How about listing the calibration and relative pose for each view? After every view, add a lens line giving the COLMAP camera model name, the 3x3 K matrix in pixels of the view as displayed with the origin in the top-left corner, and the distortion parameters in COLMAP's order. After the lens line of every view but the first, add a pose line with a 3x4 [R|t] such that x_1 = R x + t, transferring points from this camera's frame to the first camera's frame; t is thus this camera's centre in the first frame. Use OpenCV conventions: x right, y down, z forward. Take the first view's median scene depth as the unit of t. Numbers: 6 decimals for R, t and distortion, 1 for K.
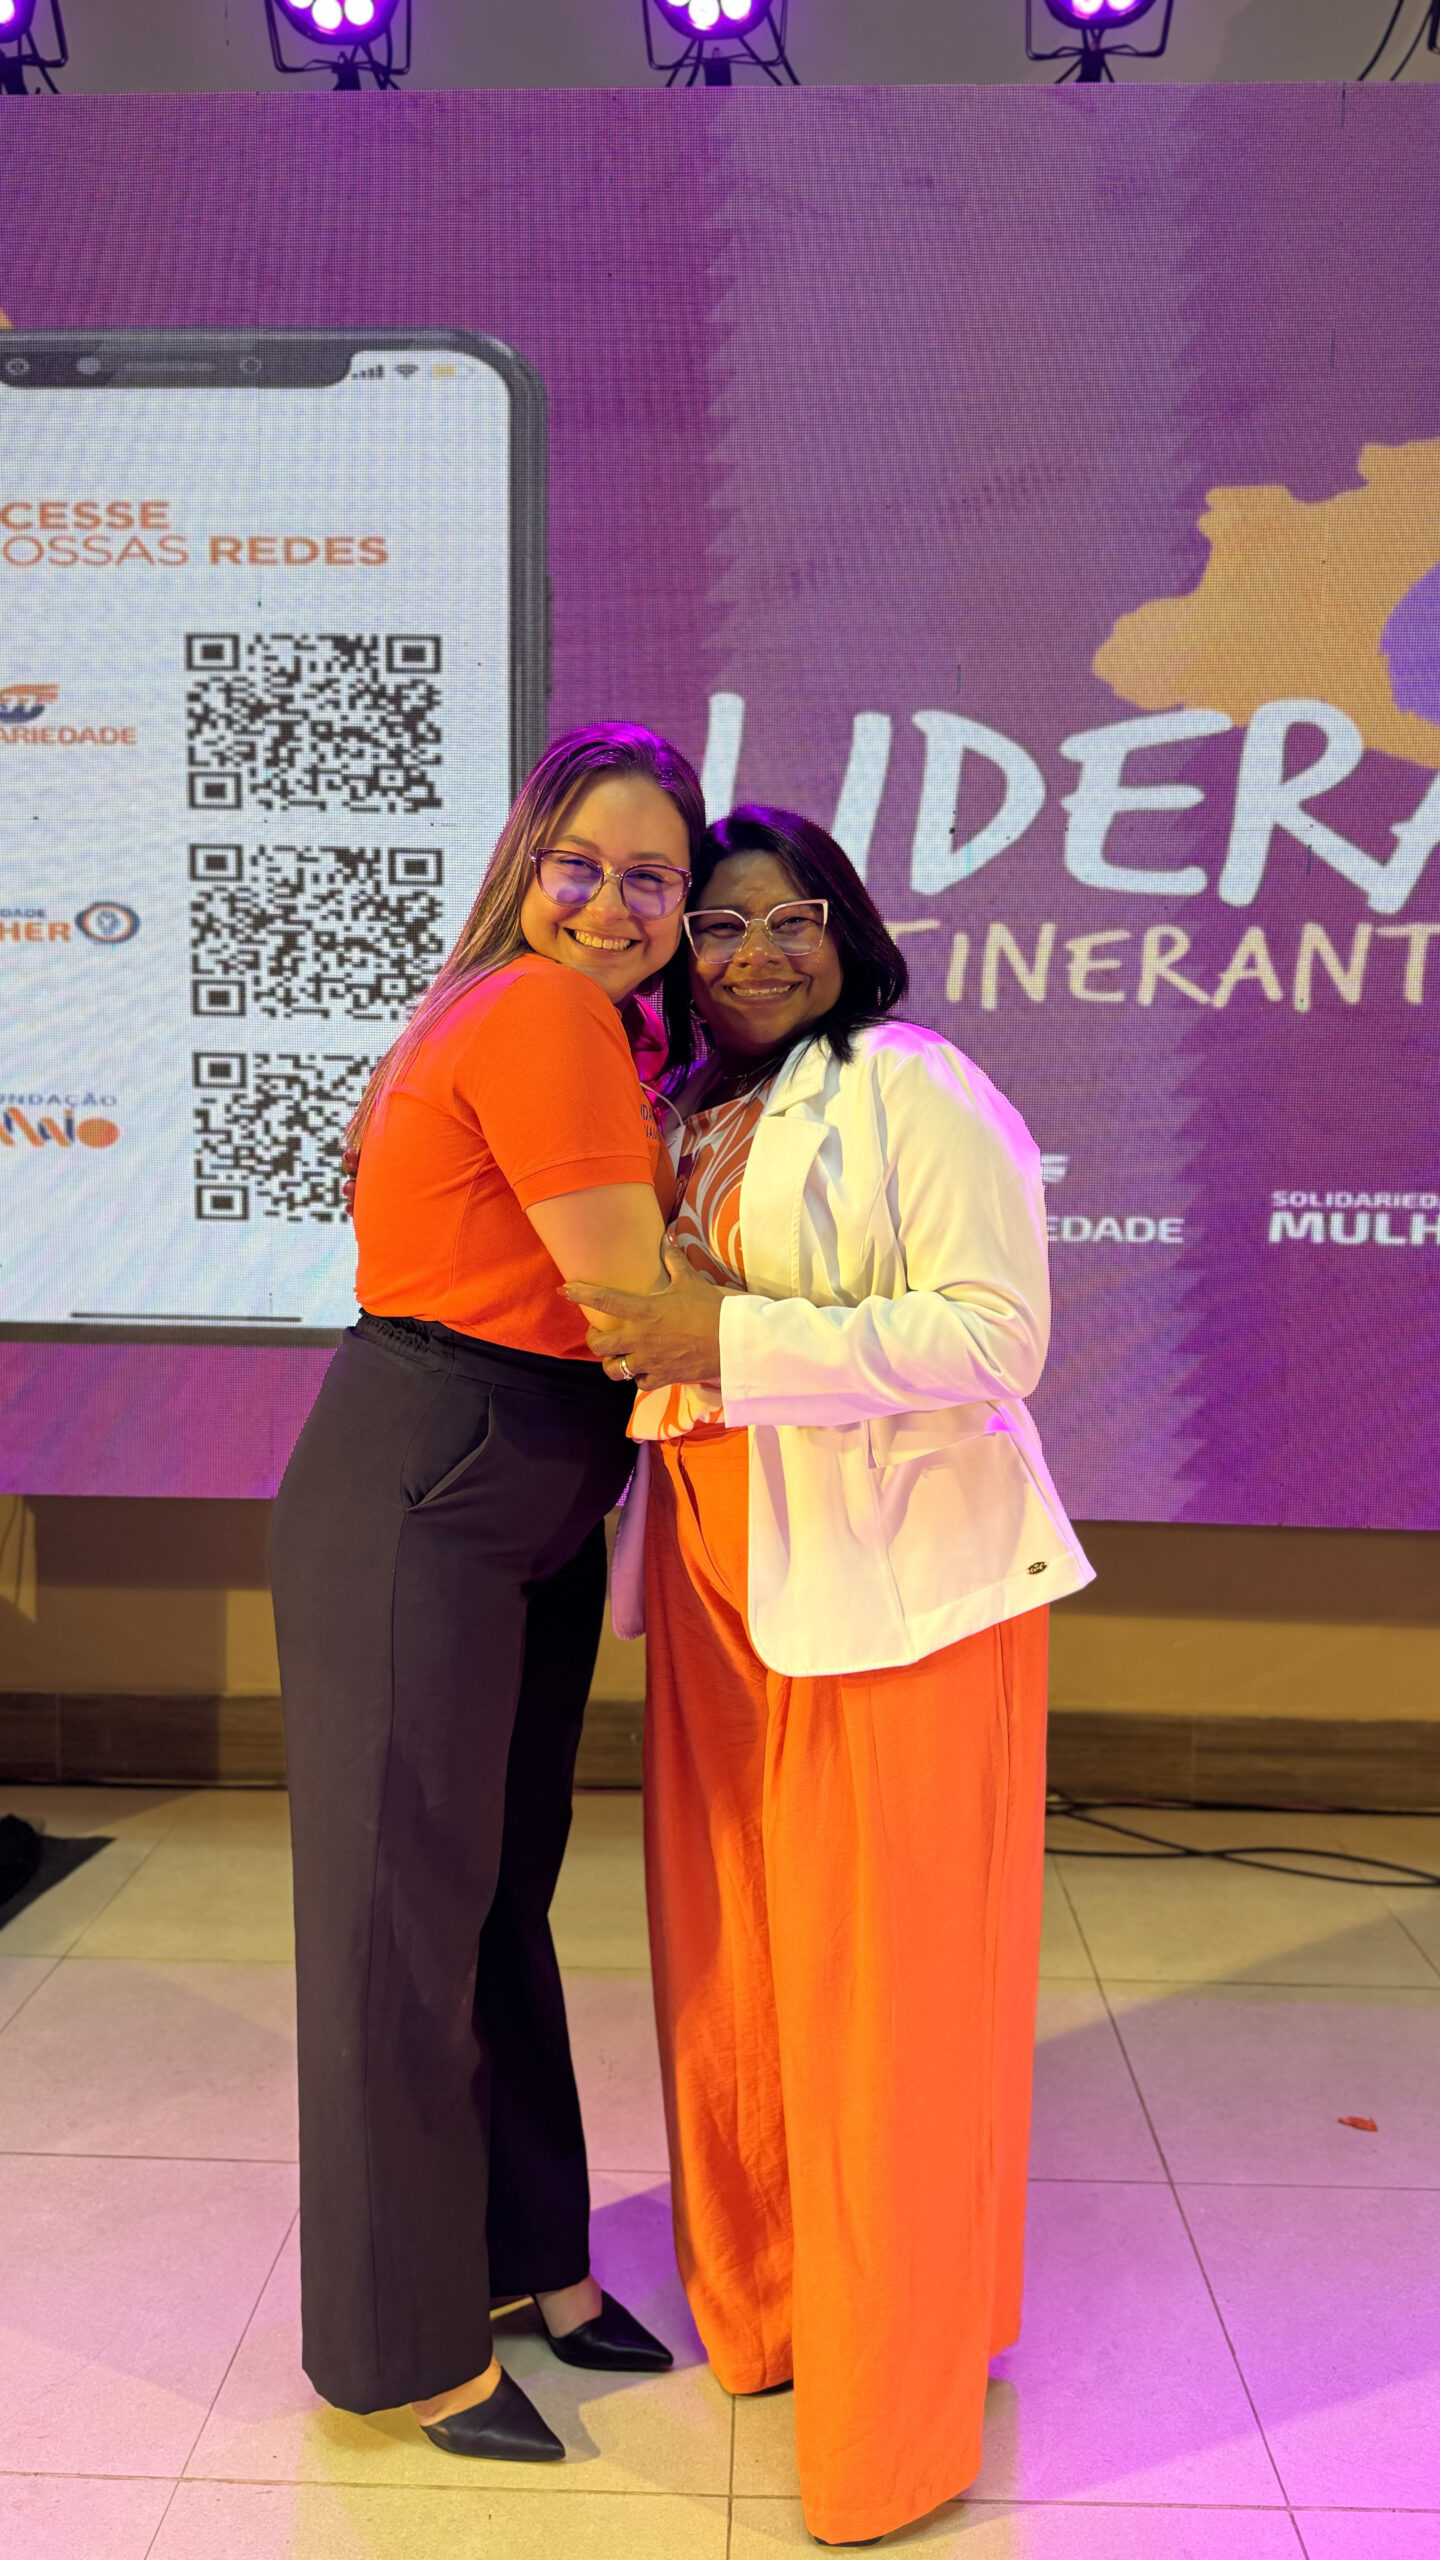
lens RADIAL K [[1892.8, 0, 850.0], [0, 1892.8, 1294.1], [0, 0, 1]] dist [-0.015044, 0.002122]
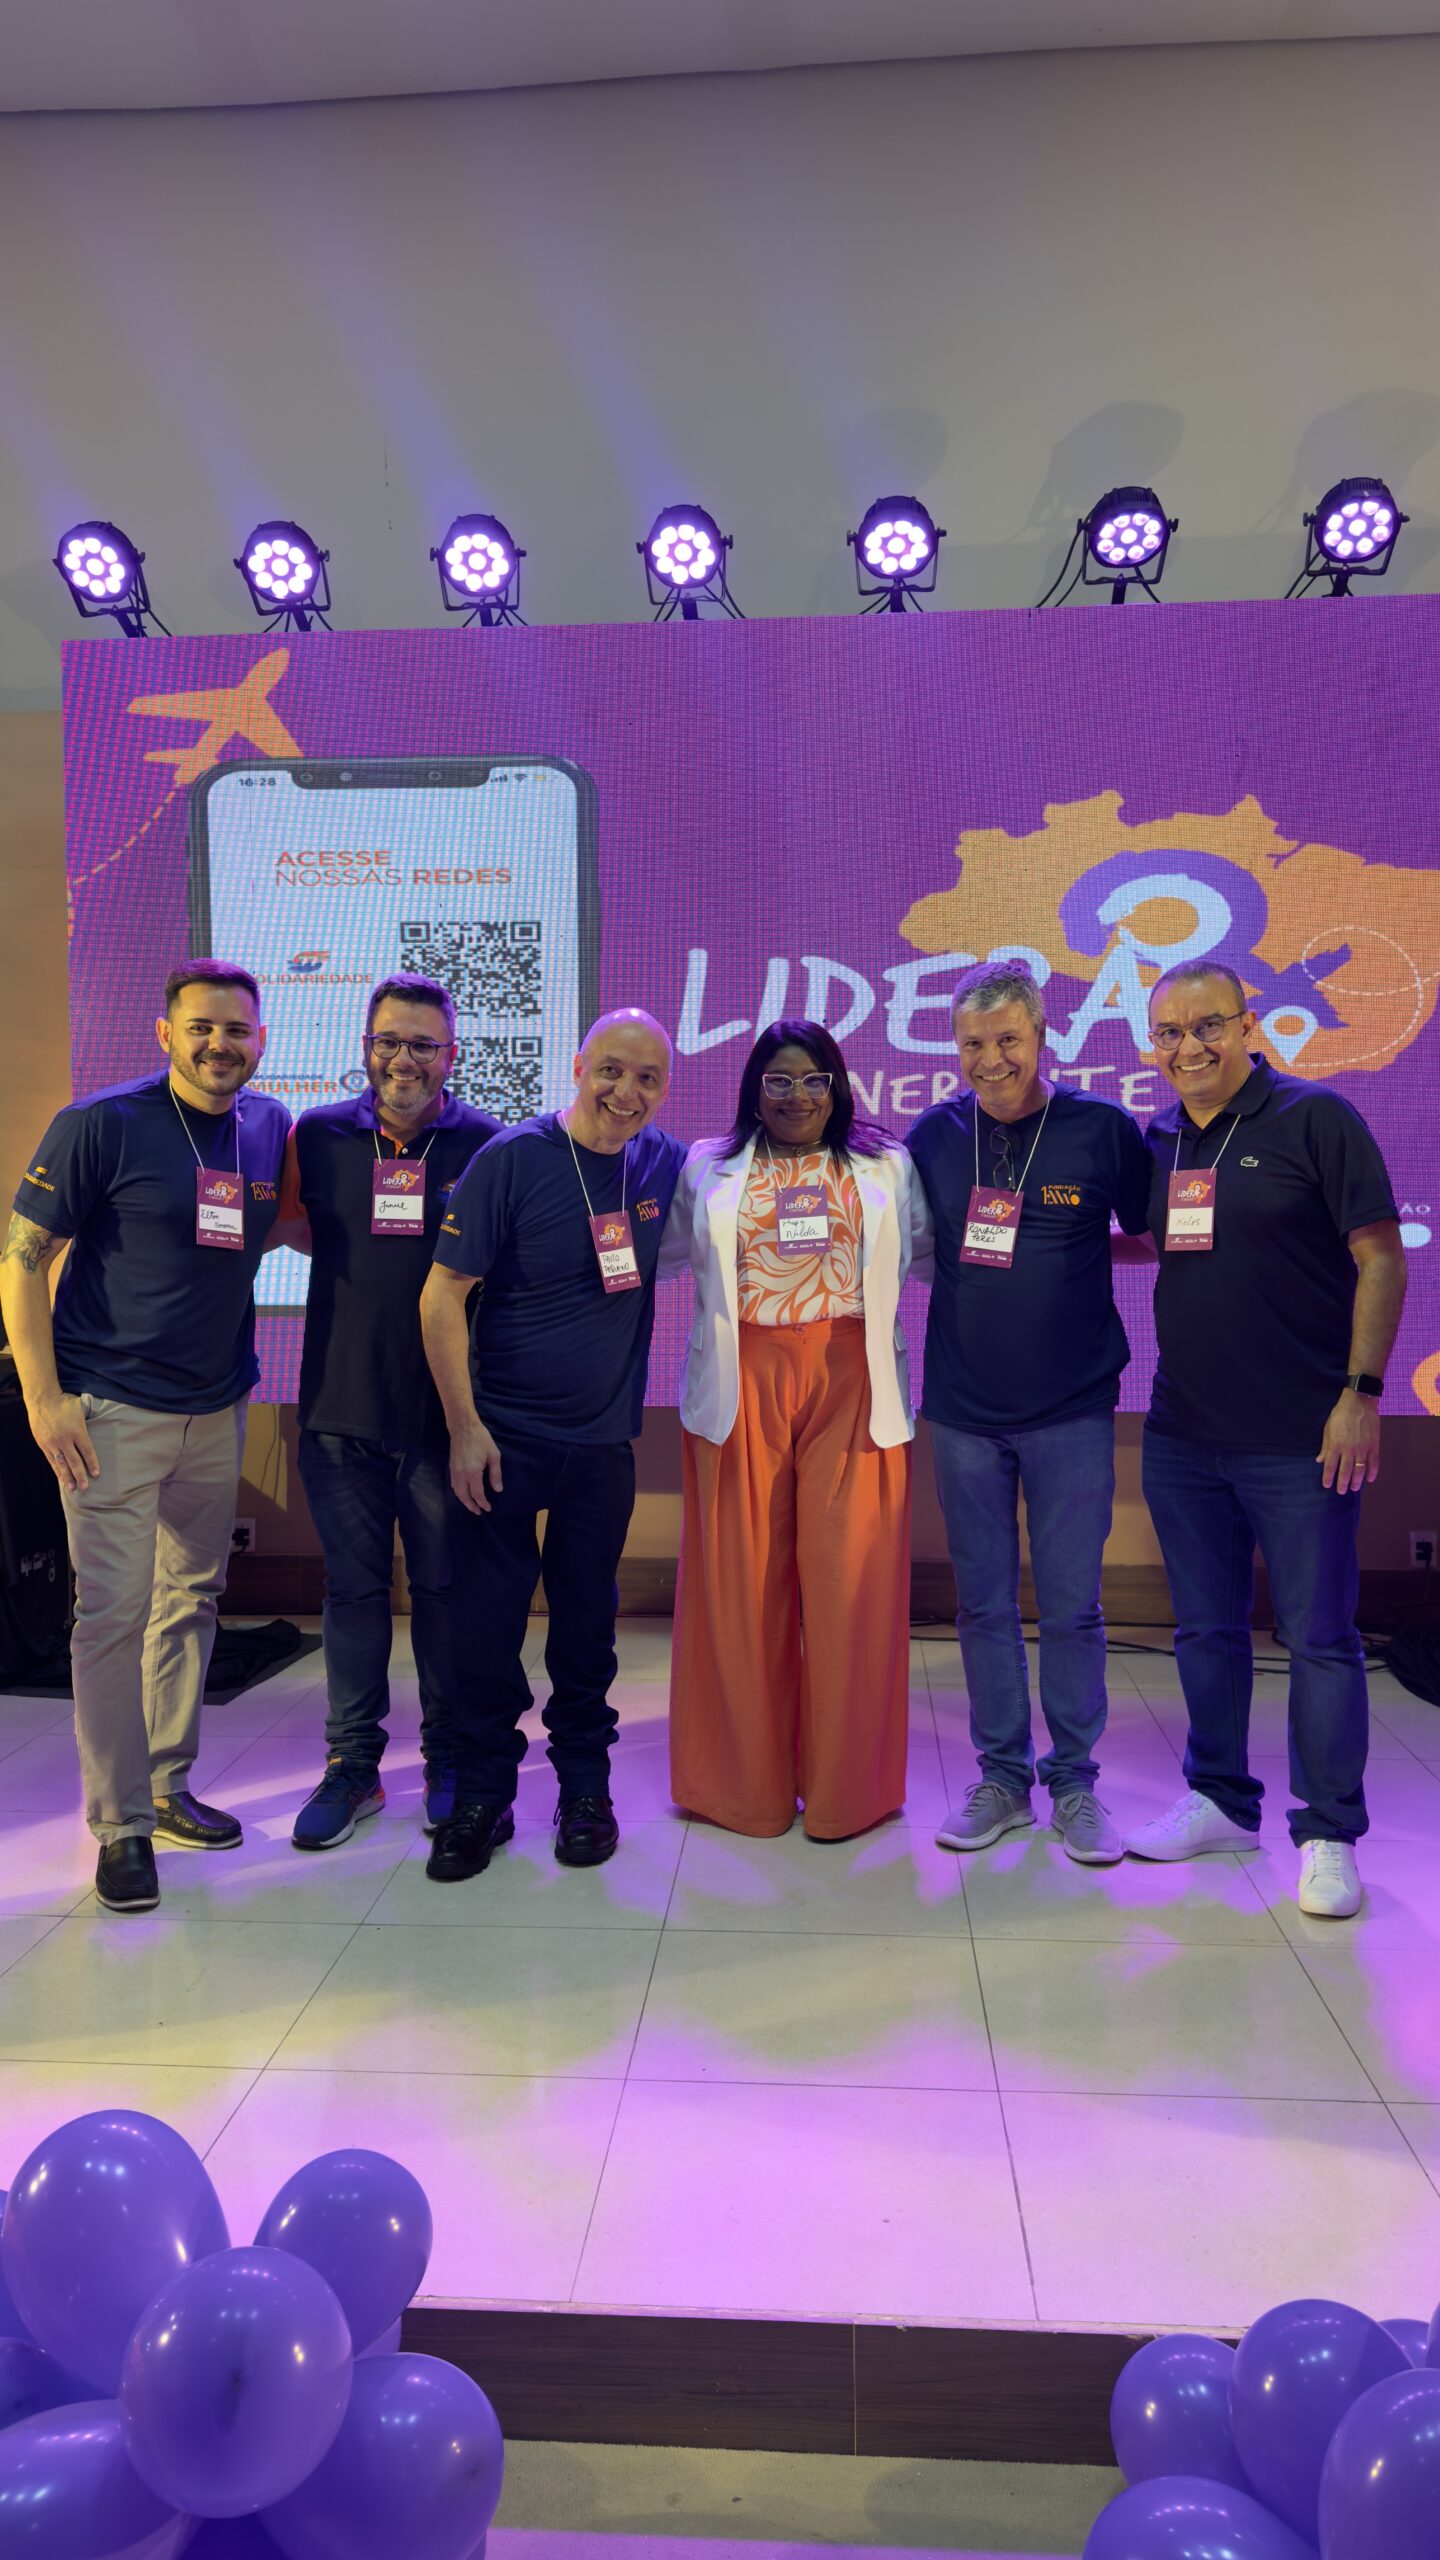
lens RADIAL K [[1892.8, 0, 713.4], [0, 1892.8, 1279.6], [0, 0, 1]] dist [-0.015044, 0.002122]
pose [[0.997257, -0.014677, -0.072541, 0.076027], [0.012728, 0.999548, -0.027251, 0.047543], [0.072908, 0.026253, 0.996993, -0.790892]]
